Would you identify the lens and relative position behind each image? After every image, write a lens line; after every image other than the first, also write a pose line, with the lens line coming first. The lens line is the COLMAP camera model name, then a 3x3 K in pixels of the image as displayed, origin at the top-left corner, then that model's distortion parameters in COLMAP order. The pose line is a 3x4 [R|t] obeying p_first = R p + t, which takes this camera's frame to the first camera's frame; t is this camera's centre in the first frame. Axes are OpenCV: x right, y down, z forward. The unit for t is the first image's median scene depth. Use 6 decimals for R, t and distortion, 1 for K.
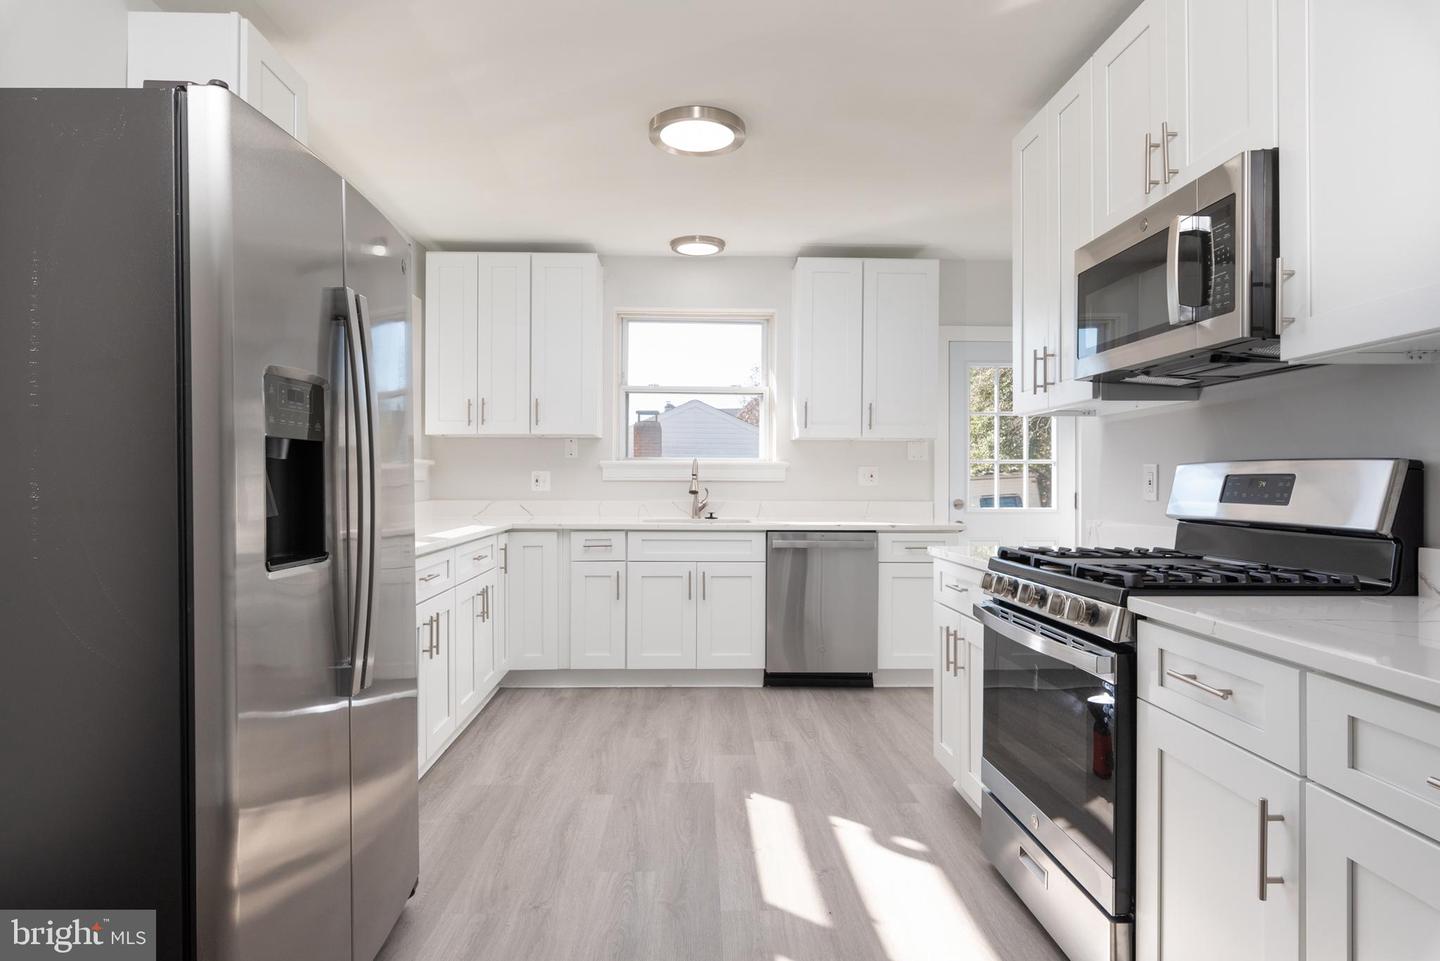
lens RADIAL K [[797.6, 0, 718.6], [0, 797.6, 478.0], [0, 0, 1]] dist [-0.002945, 0.000622]
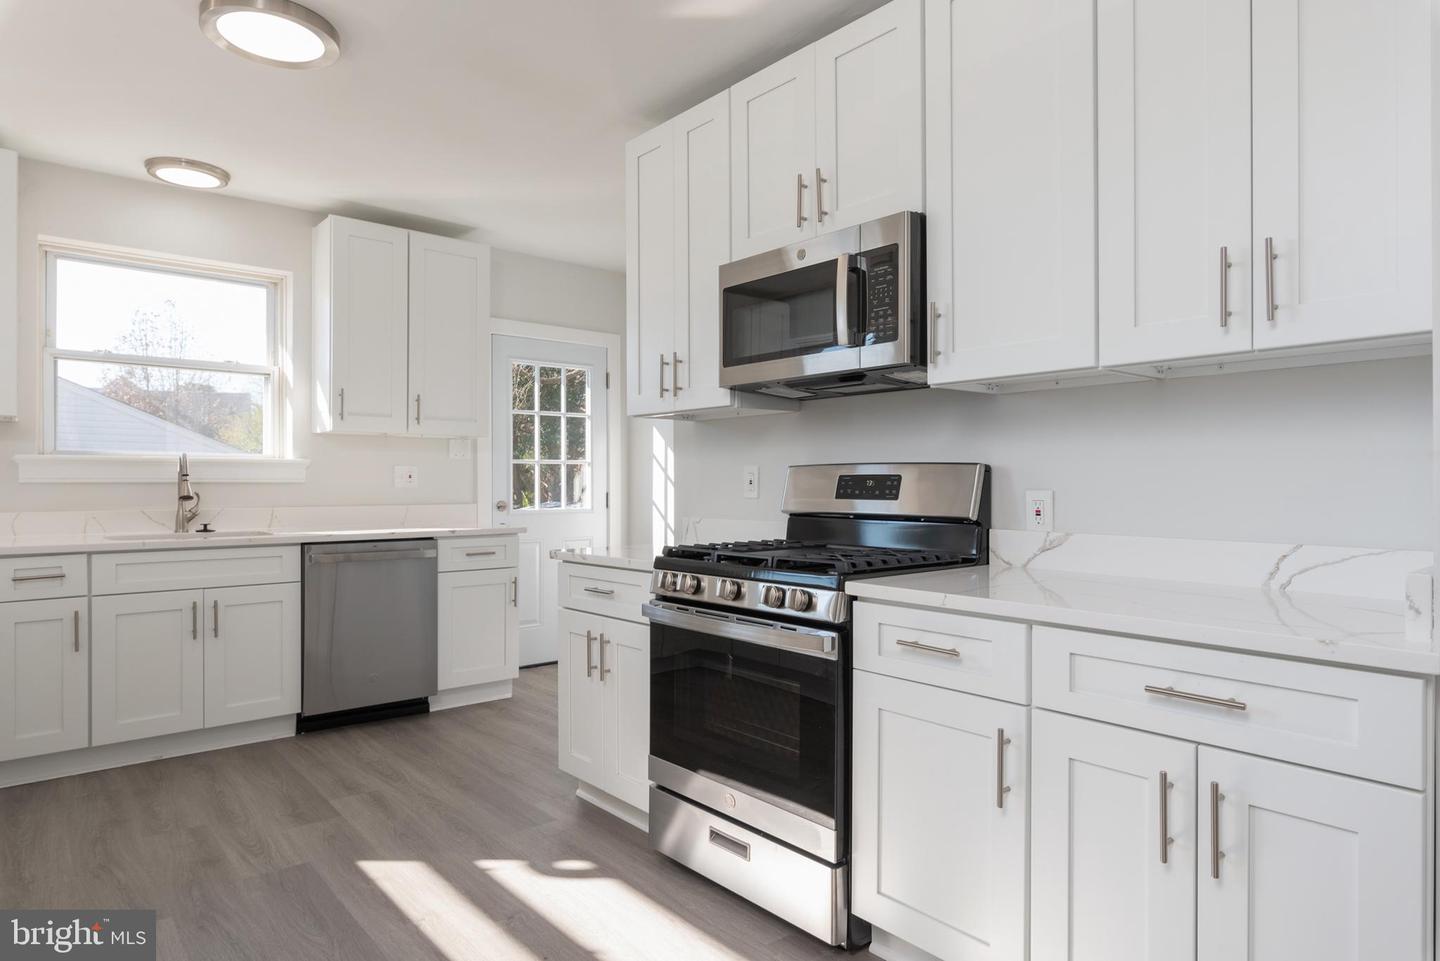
lens RADIAL K [[834.8, 0, 719.9], [0, 834.8, 485.7], [0, 0, 1]] dist [-0.000818, -0.004483]
pose [[0.780131, -0.006284, 0.625585, -0.177058], [0.001288, 0.999964, 0.008439, 0.000527], [-0.625615, -0.005778, 0.780111, 0.084574]]
